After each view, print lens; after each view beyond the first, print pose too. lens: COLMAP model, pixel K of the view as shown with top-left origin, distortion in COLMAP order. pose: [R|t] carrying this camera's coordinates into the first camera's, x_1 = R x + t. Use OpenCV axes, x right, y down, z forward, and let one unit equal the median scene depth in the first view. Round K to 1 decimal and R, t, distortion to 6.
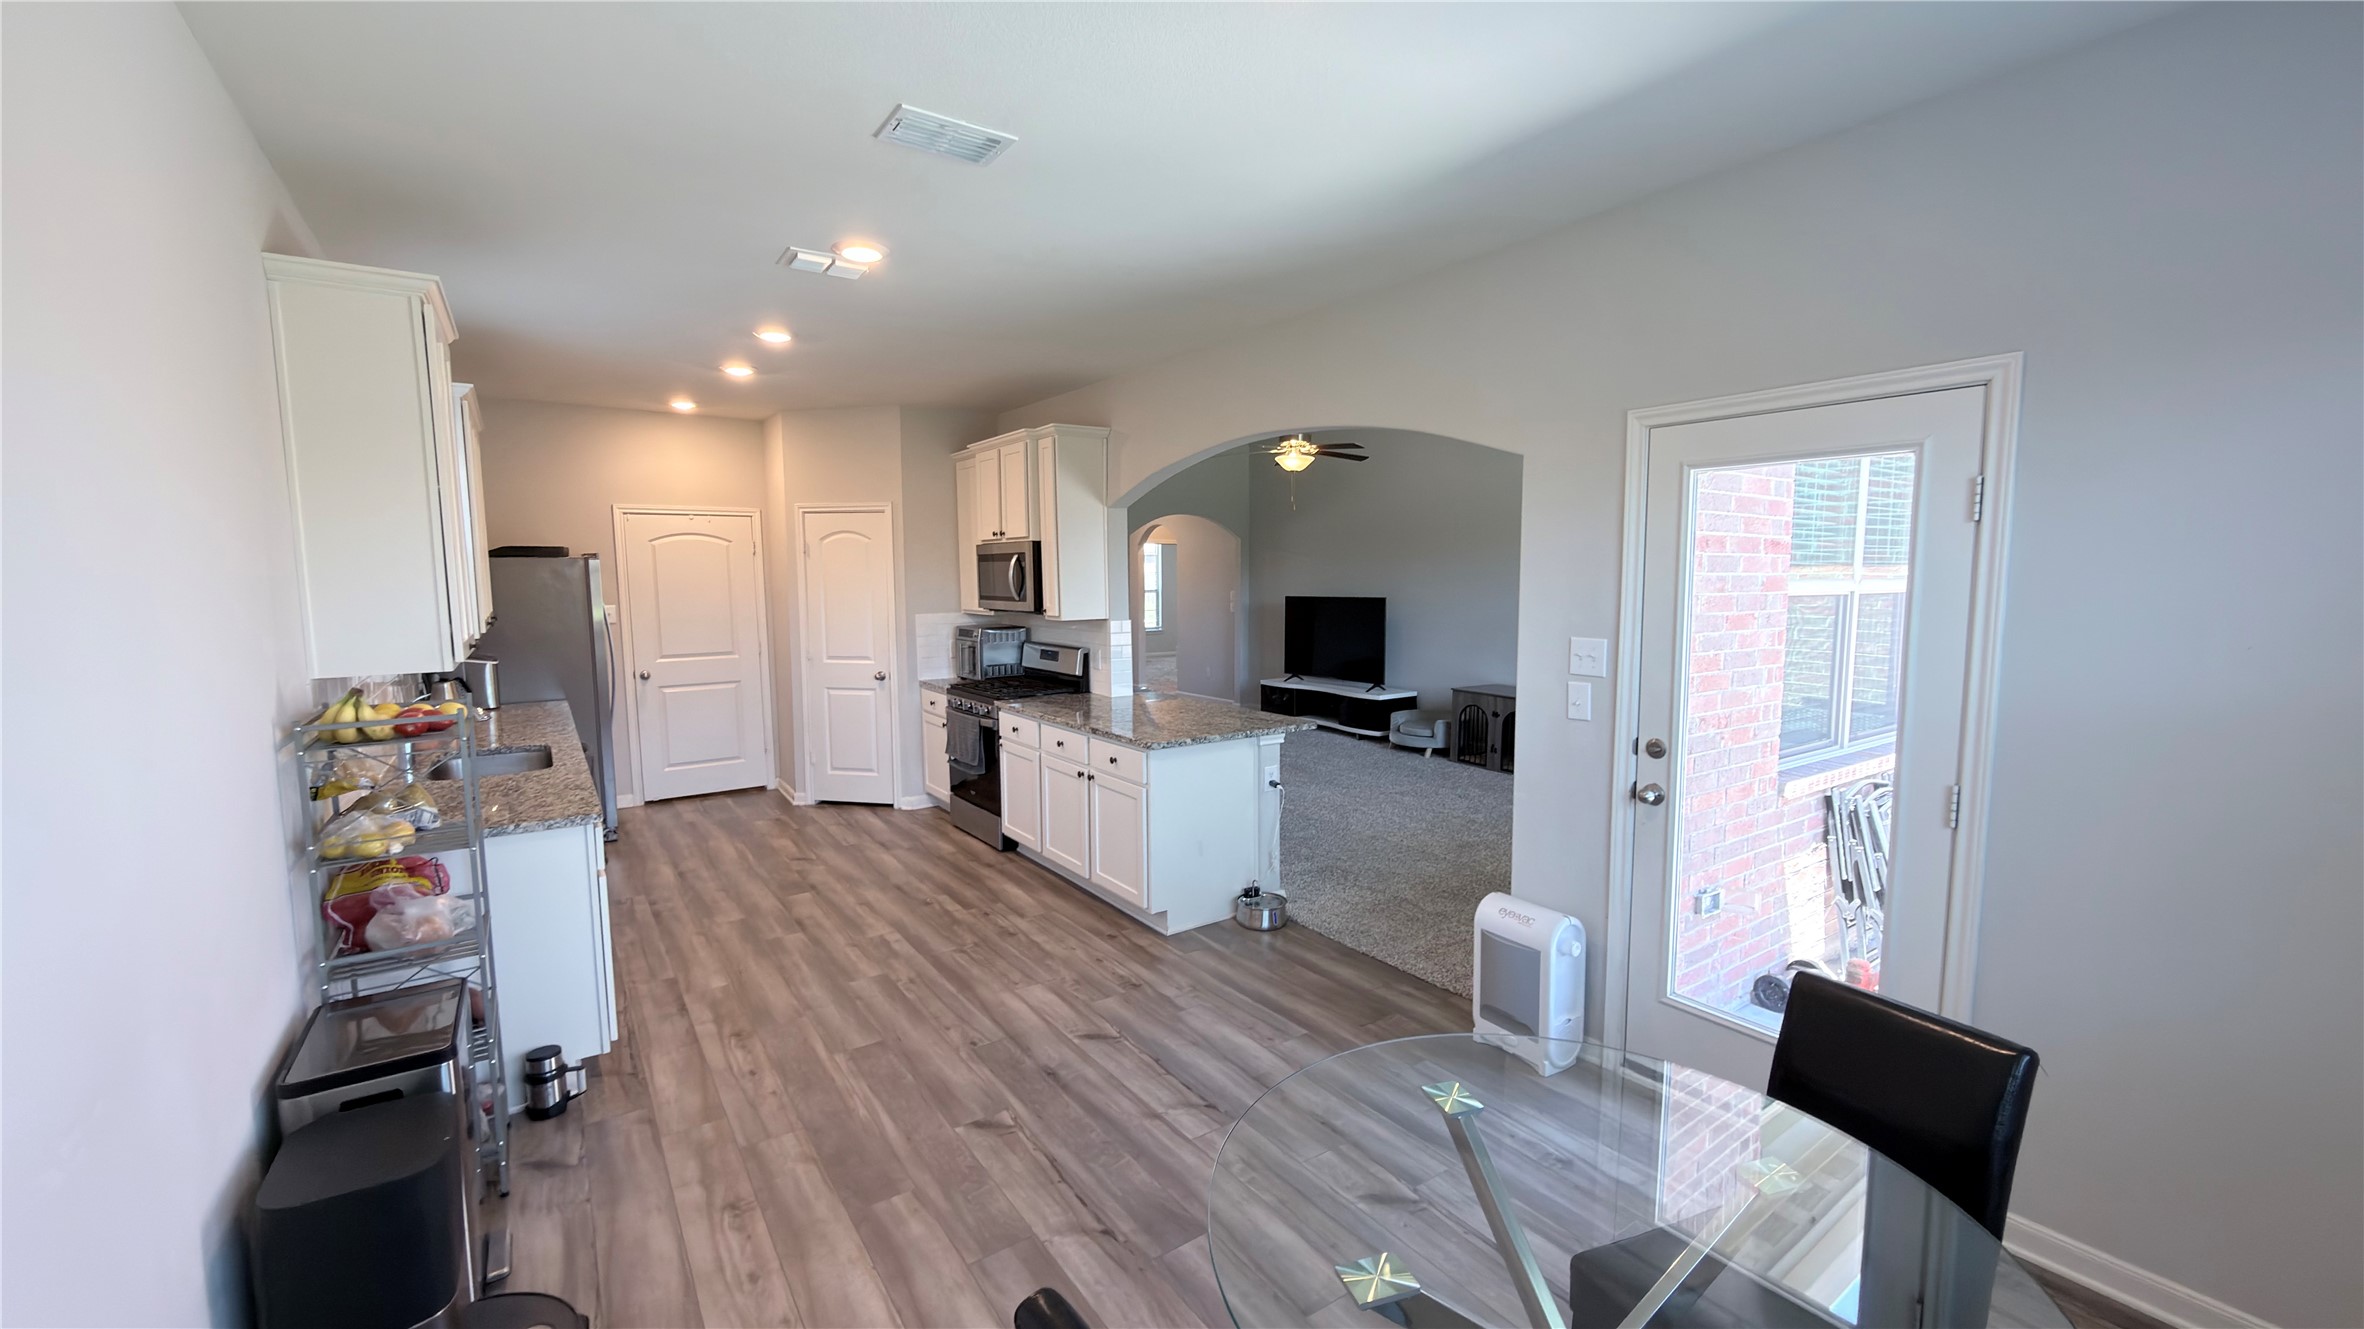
lens RADIAL K [[948.8, 0, 1186.0], [0, 948.8, 665.0], [0, 0, 1]] dist [0.001792, 0.000008]
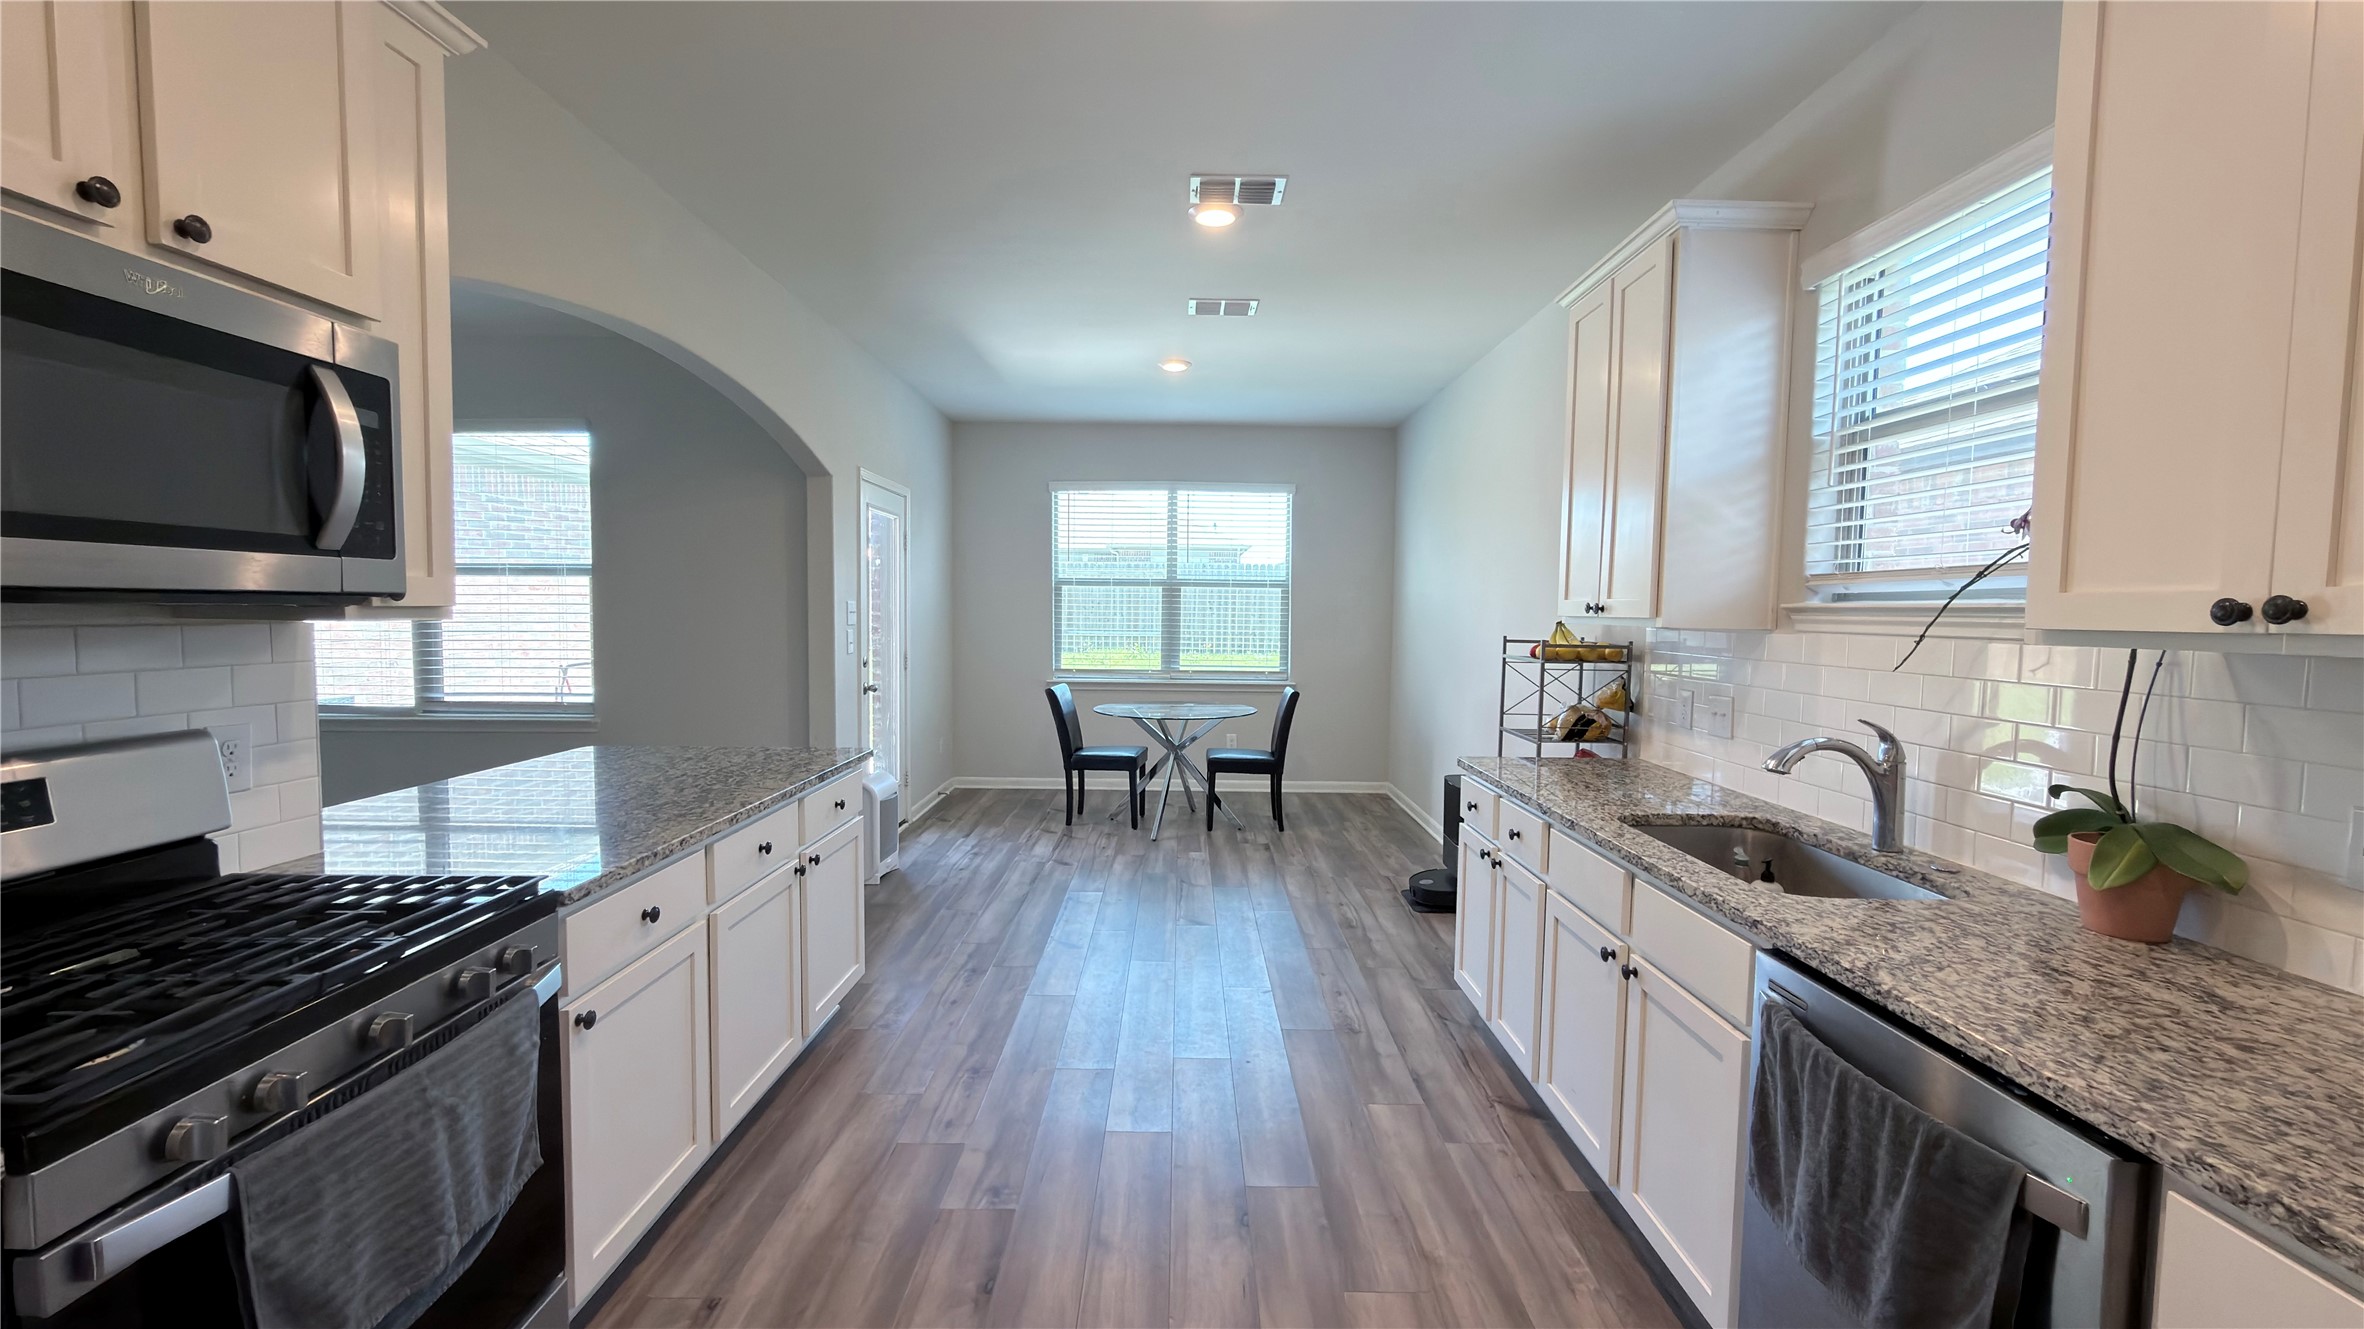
lens RADIAL K [[948.8, 0, 1186.0], [0, 948.8, 665.0], [0, 0, 1]] dist [0.001792, 0.000008]
pose [[-0.825750, -0.037641, 0.562780, -0.497075], [0.049322, 0.989130, 0.138525, -0.060352], [-0.561876, 0.142145, -0.814917, 1.054814]]
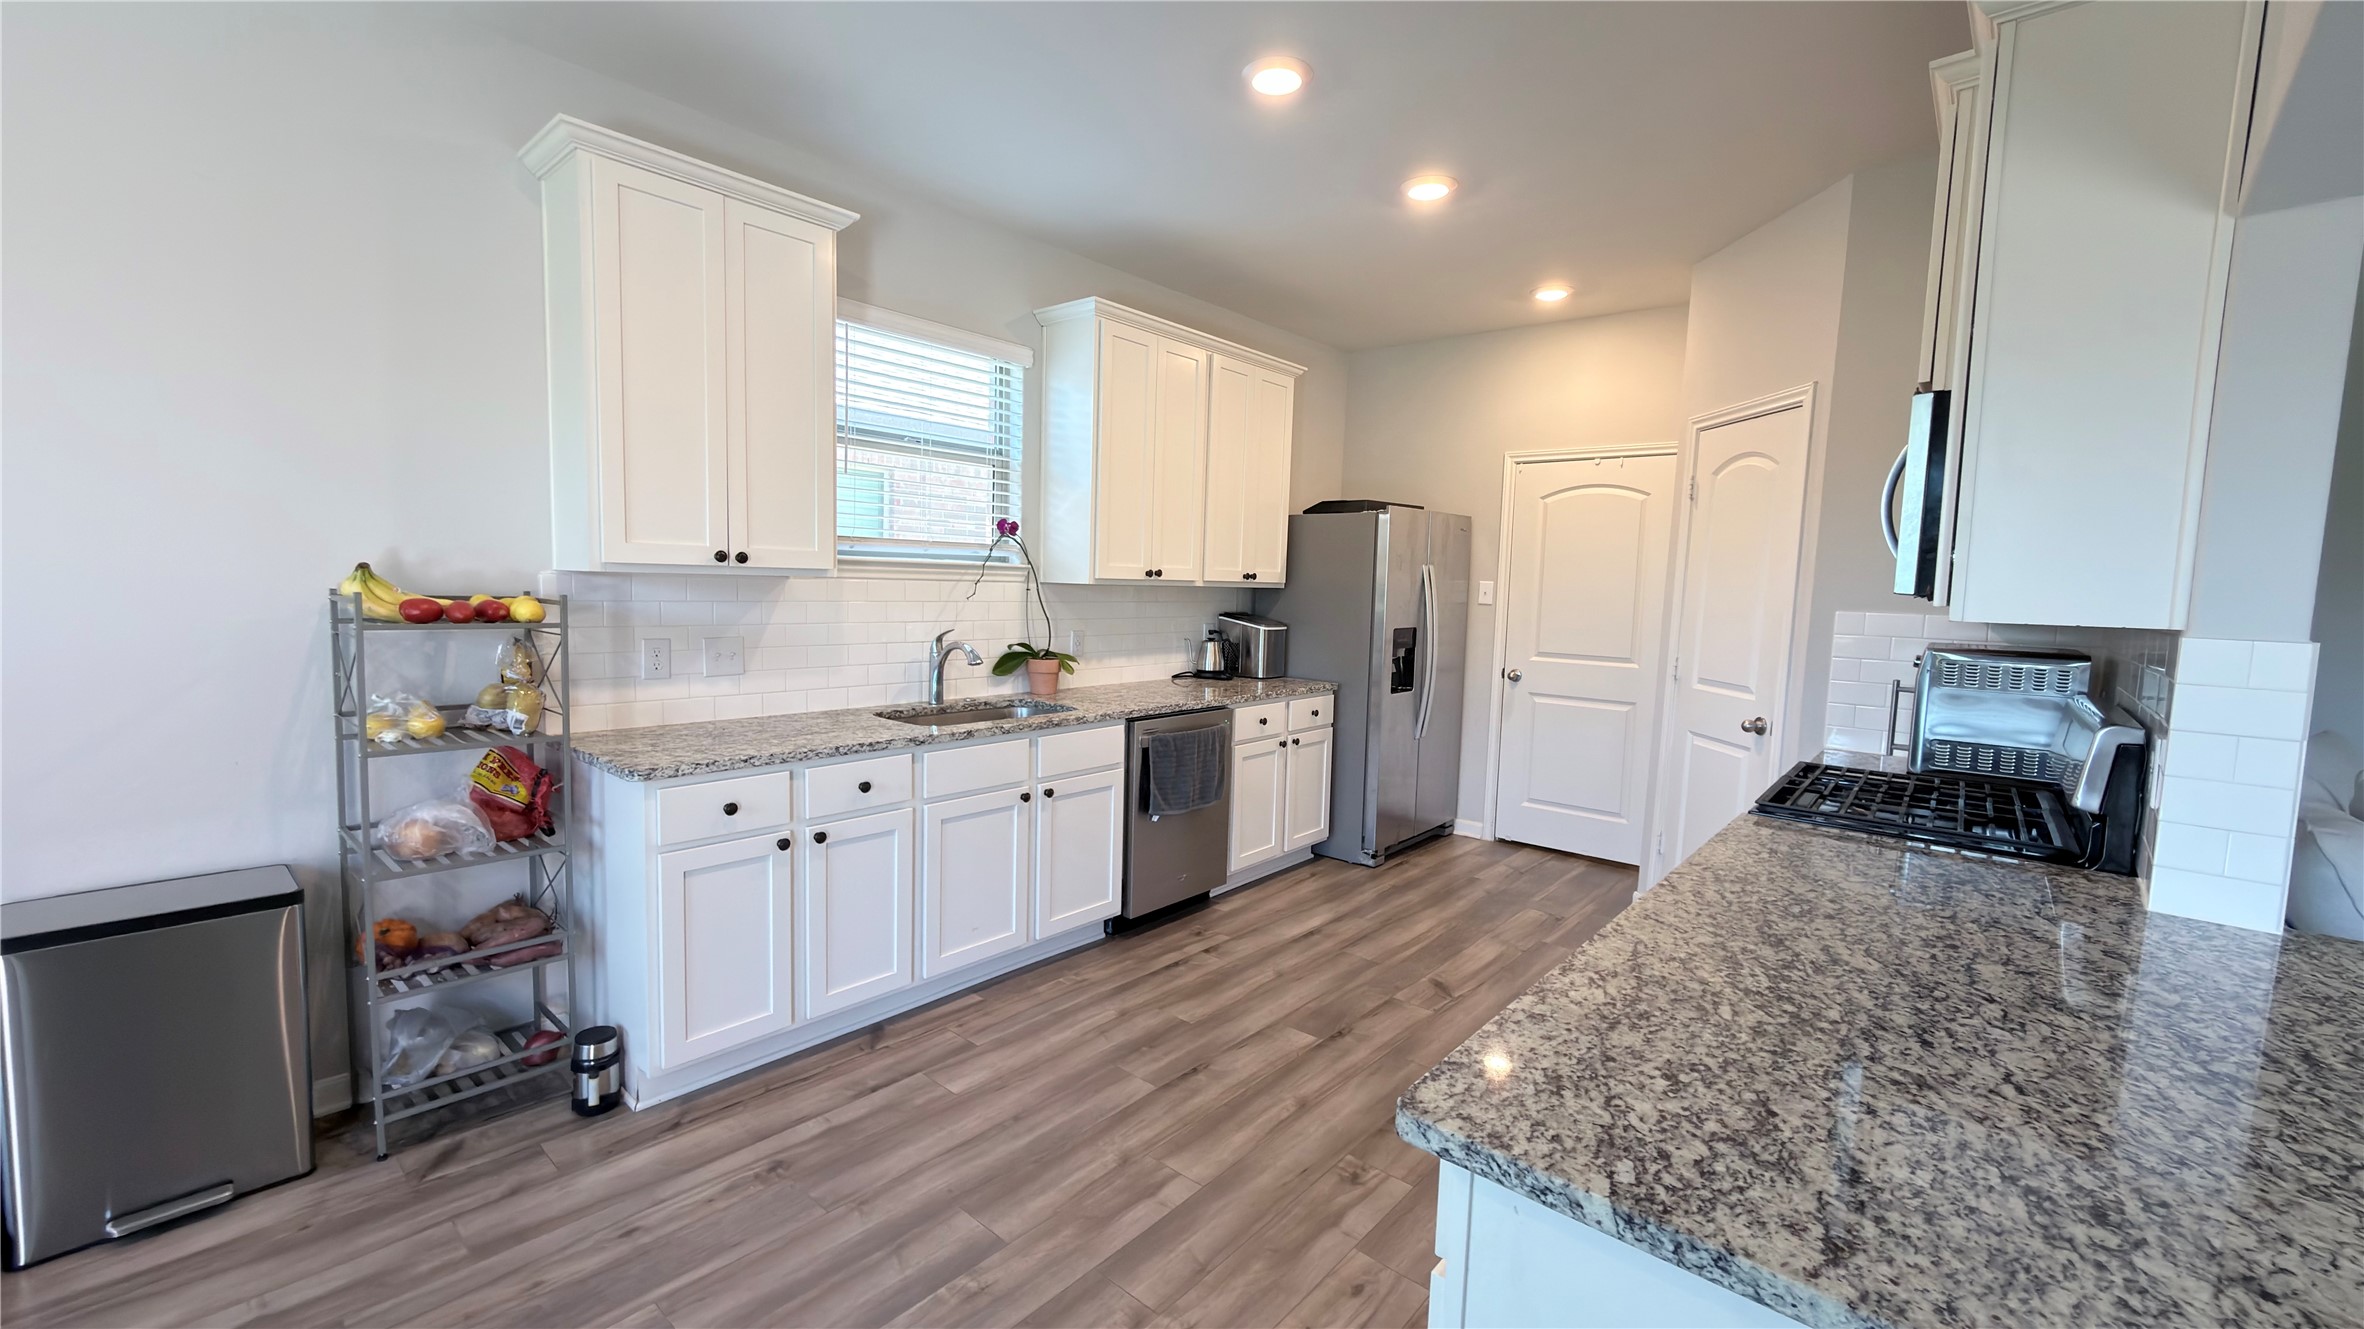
lens RADIAL K [[944.0, 0, 1182.0], [0, 944.0, 664.5], [0, 0, 1]] dist [-0.001386, 0.000351]
pose [[0.245099, 0.102111, -0.964106, 0.108490], [-0.129303, 0.988997, 0.071875, -0.020006], [0.960837, 0.107045, 0.255605, 0.625006]]
